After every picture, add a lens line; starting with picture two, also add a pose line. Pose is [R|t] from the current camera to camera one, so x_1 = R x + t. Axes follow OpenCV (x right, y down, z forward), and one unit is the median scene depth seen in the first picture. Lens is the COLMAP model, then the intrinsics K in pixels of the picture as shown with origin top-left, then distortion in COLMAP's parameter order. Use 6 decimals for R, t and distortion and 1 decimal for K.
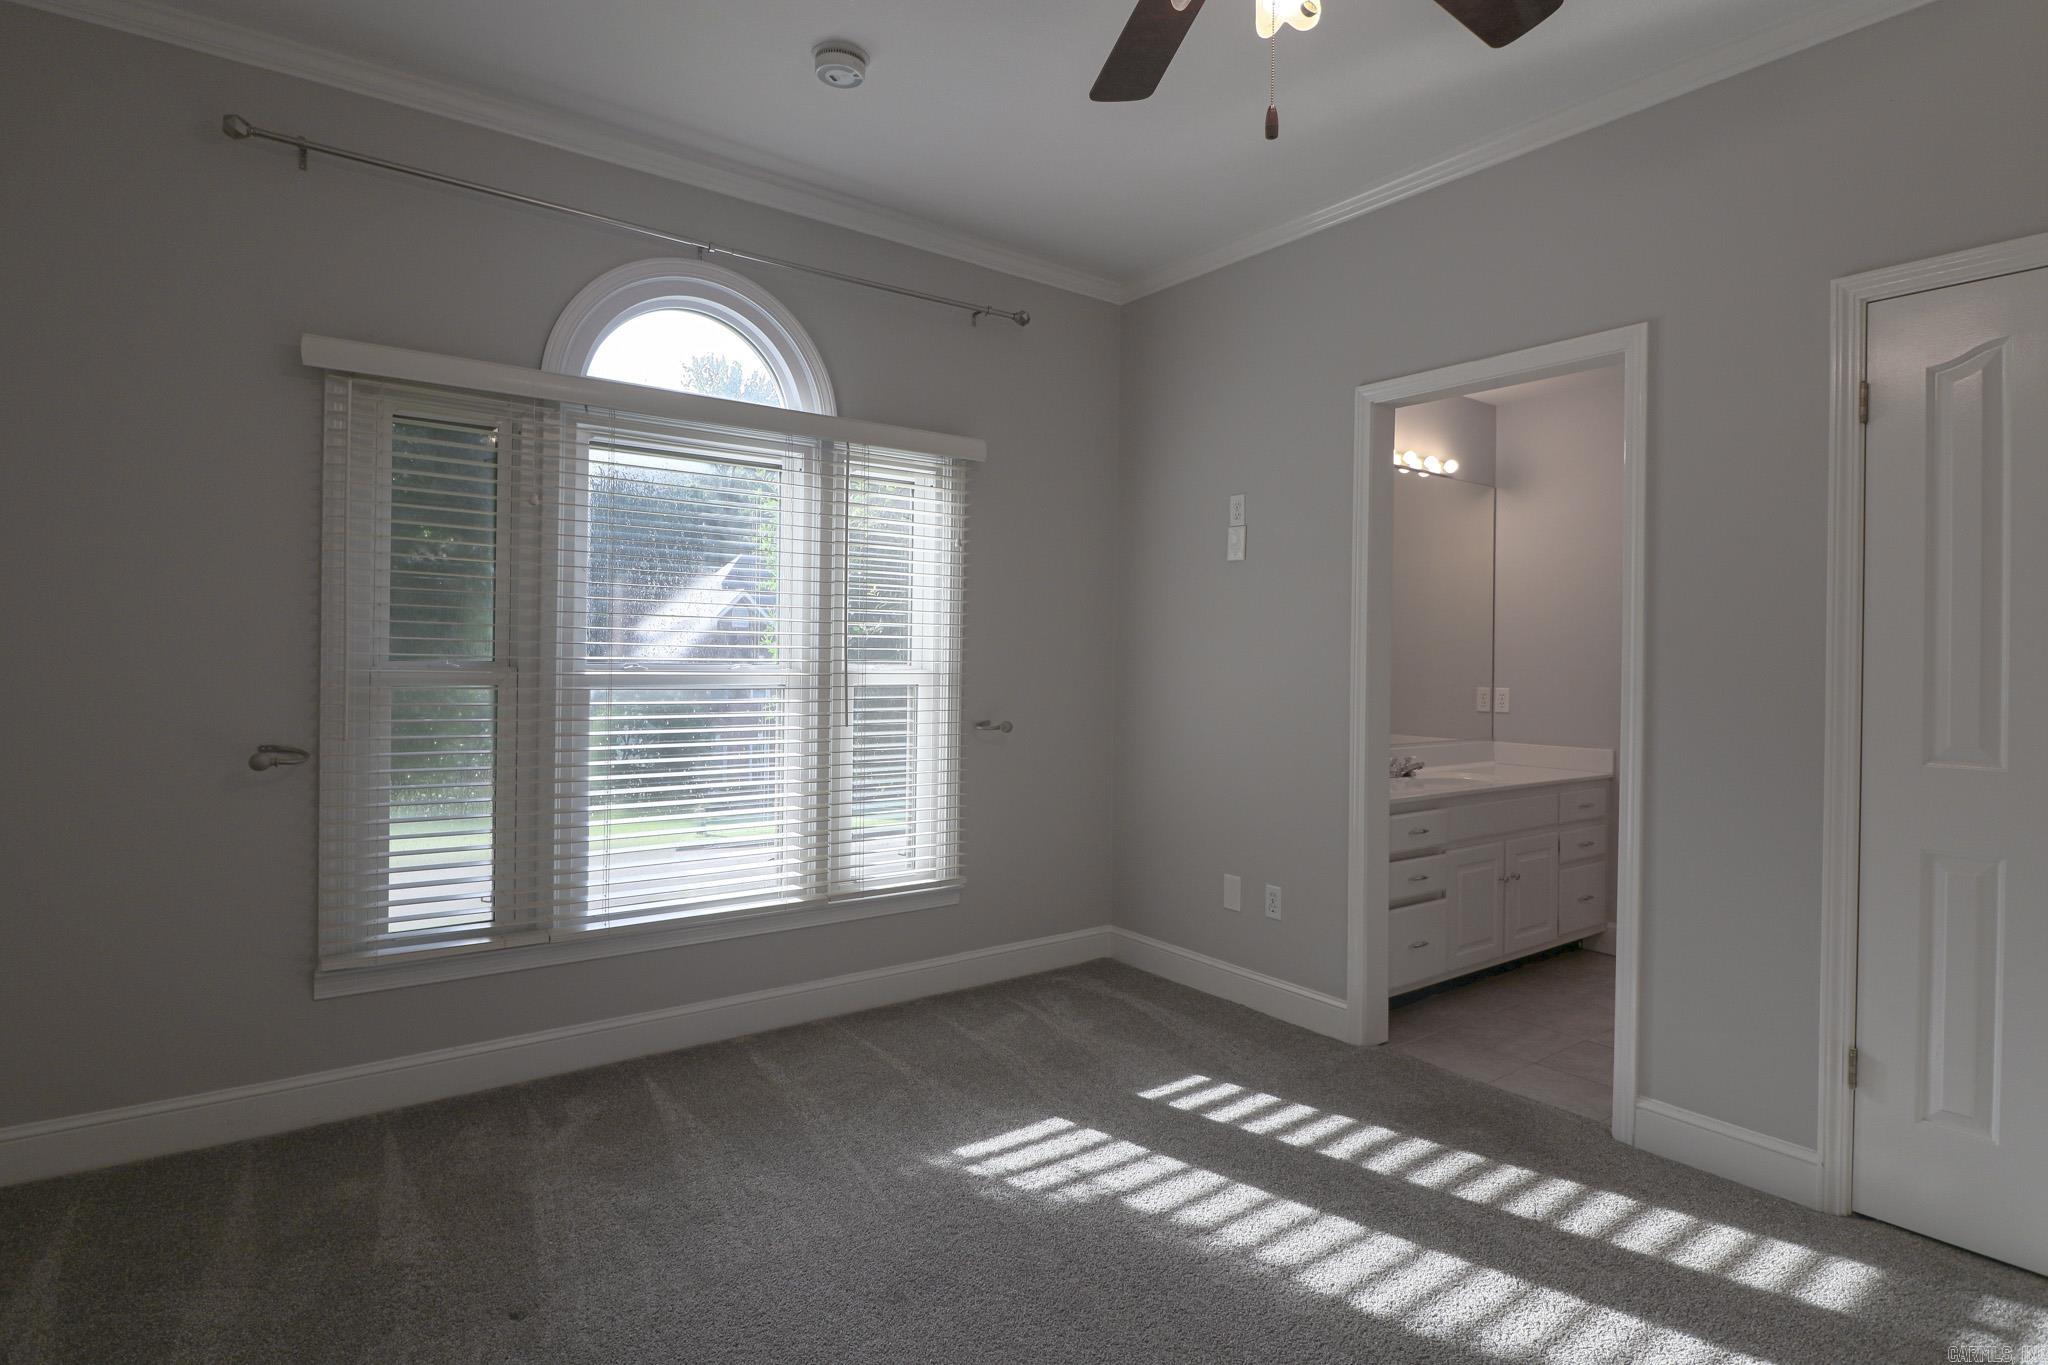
lens RADIAL K [[1072.1, 0, 1024.0], [0, 1072.1, 682.5], [0, 0, 1]] dist [-0.018326, 0.000401]
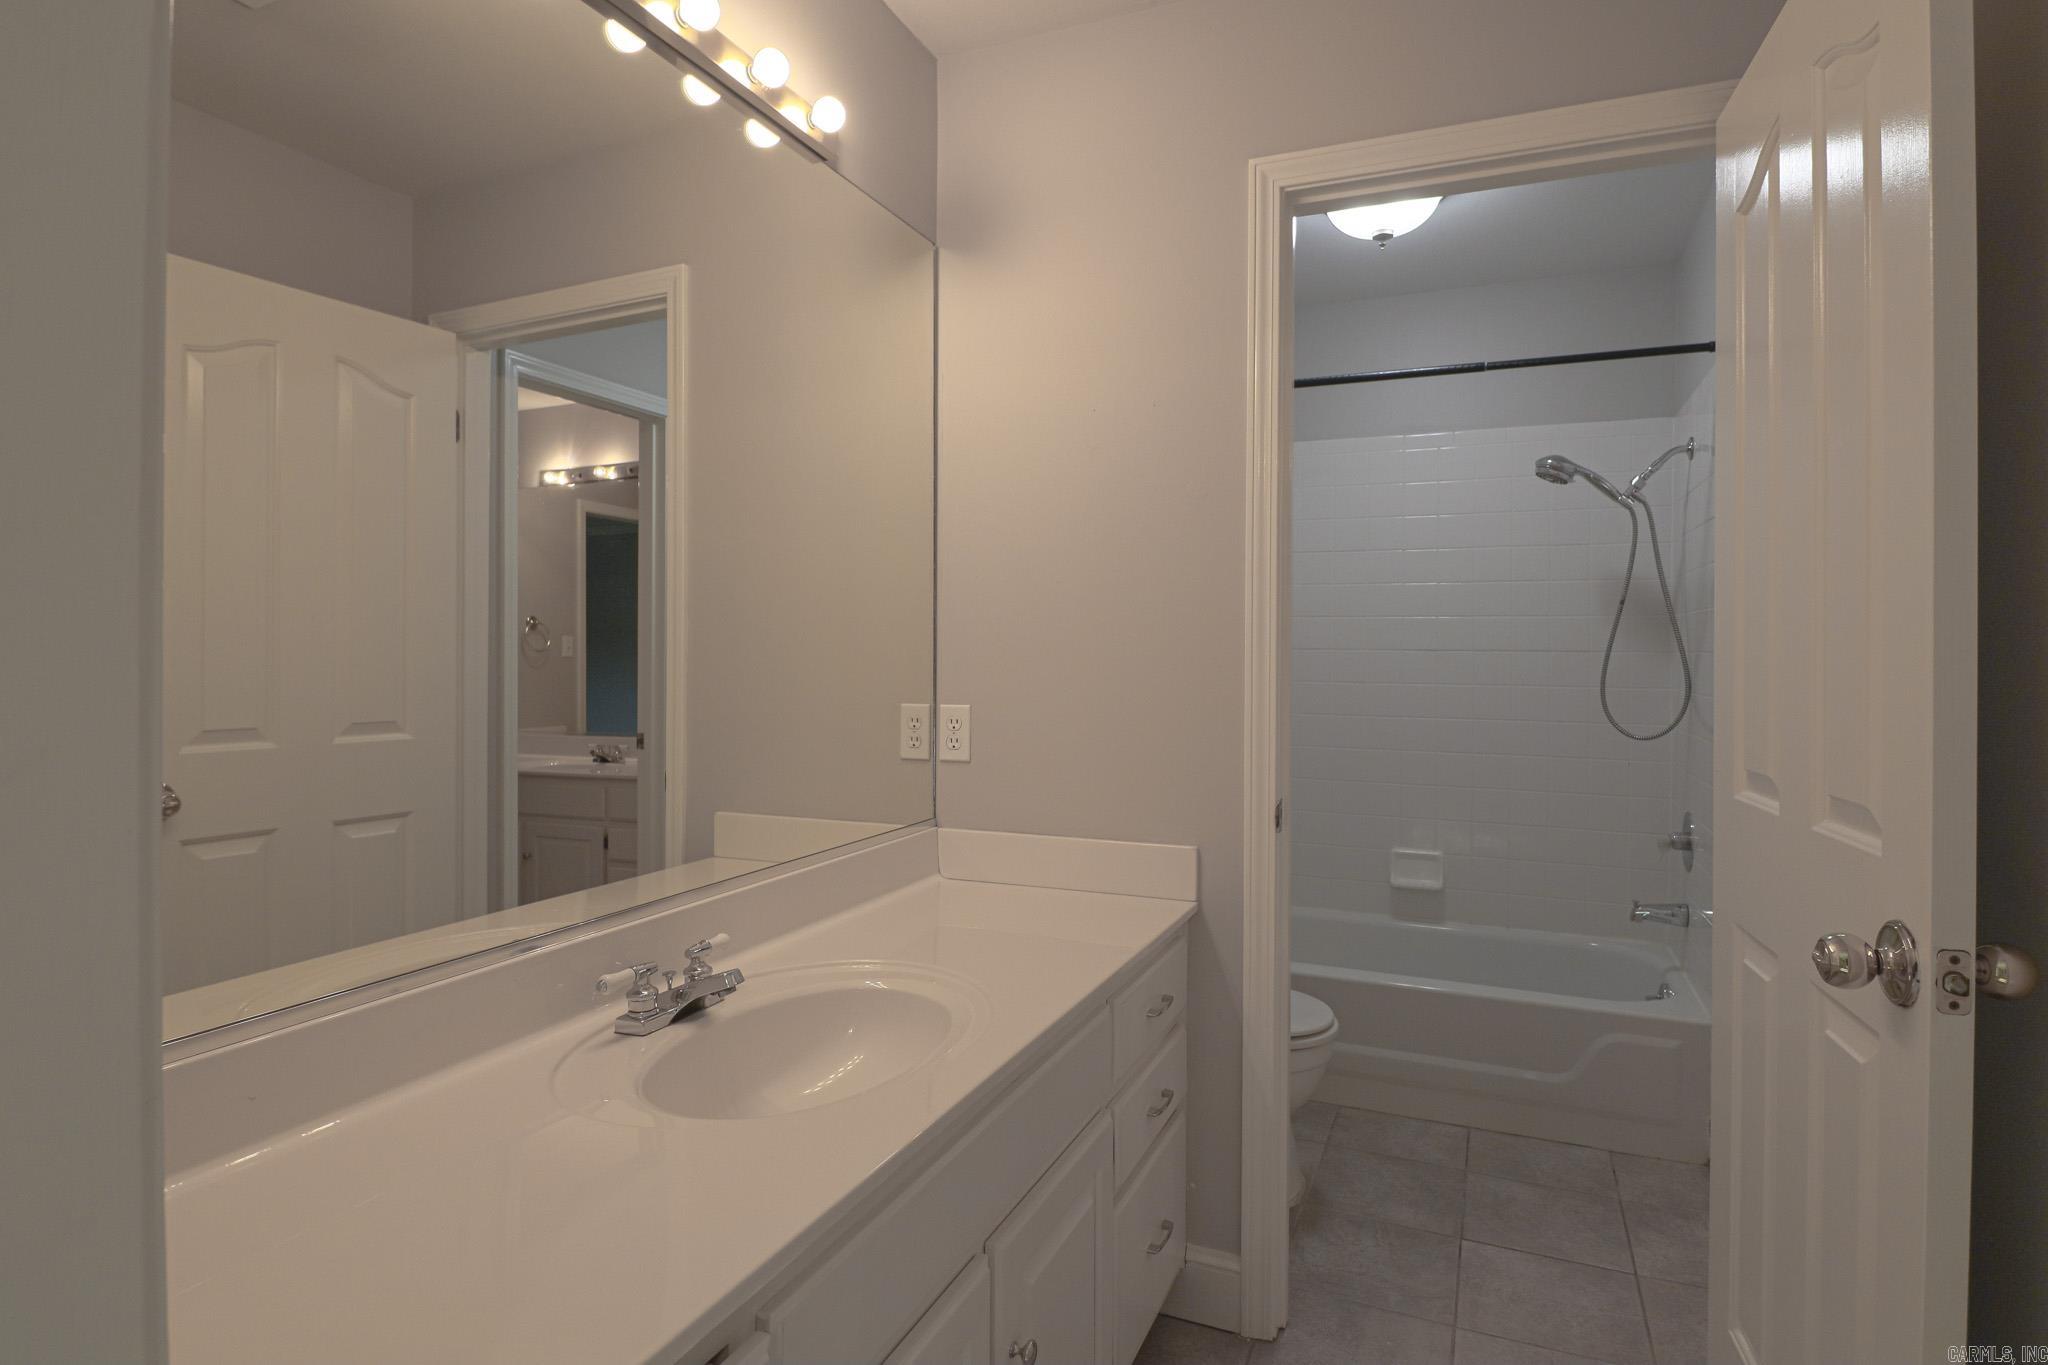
lens RADIAL K [[1072.1, 0, 1024.0], [0, 1072.1, 682.5], [0, 0, 1]] dist [-0.018326, 0.000401]
pose [[0.873755, -0.013048, 0.486191, 0.260659], [0.008197, 0.999893, 0.012104, -0.008766], [-0.486297, -0.006591, 0.873769, 0.605551]]
